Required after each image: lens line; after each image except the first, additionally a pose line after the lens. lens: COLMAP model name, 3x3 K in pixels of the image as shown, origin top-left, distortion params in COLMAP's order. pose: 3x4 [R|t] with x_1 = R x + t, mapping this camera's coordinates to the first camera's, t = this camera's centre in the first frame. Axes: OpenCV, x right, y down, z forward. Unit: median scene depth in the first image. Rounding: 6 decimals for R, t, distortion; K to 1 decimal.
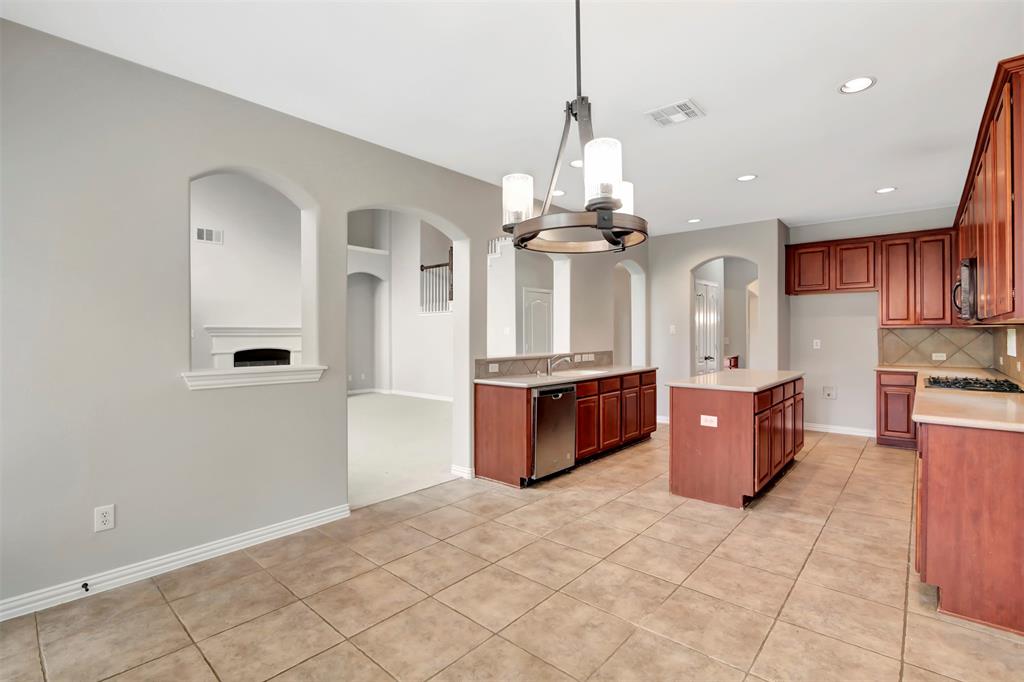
lens RADIAL K [[472.8, 0, 520.9], [0, 472.8, 330.8], [0, 0, 1]] dist [-0.022586, 0.001560]
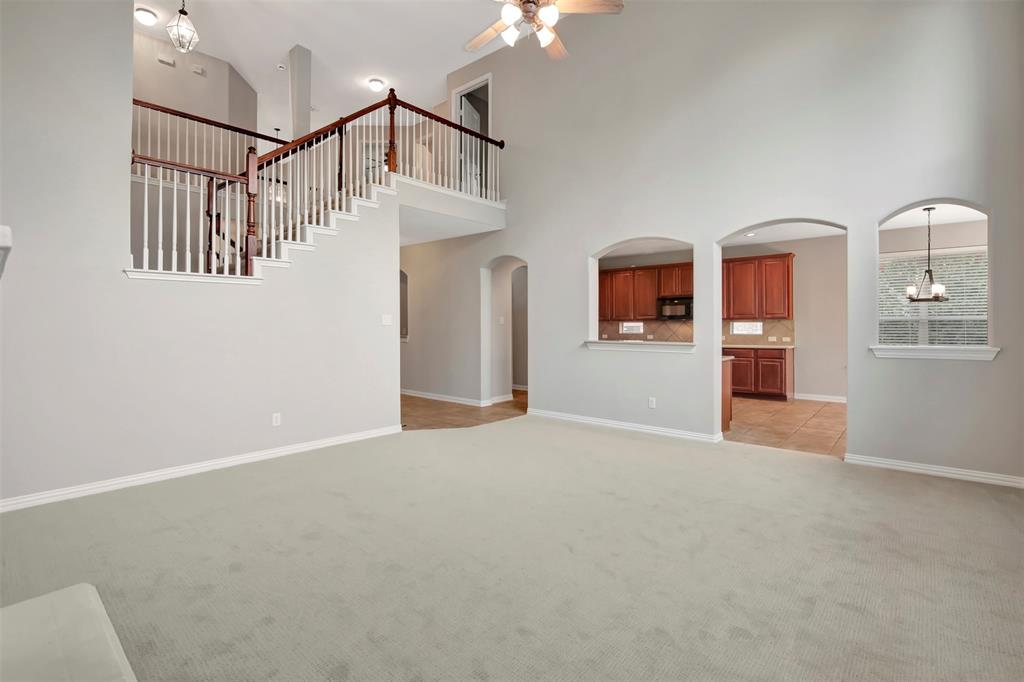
lens RADIAL K [[472.8, 0, 512.2], [0, 472.8, 321.6], [0, 0, 1]] dist [-0.022586, 0.001560]
pose [[0.011291, 0.006956, 0.999912, -1.087623], [-0.003732, 0.999969, -0.006915, 0.009718], [-0.999929, -0.003653, 0.011317, 1.236218]]
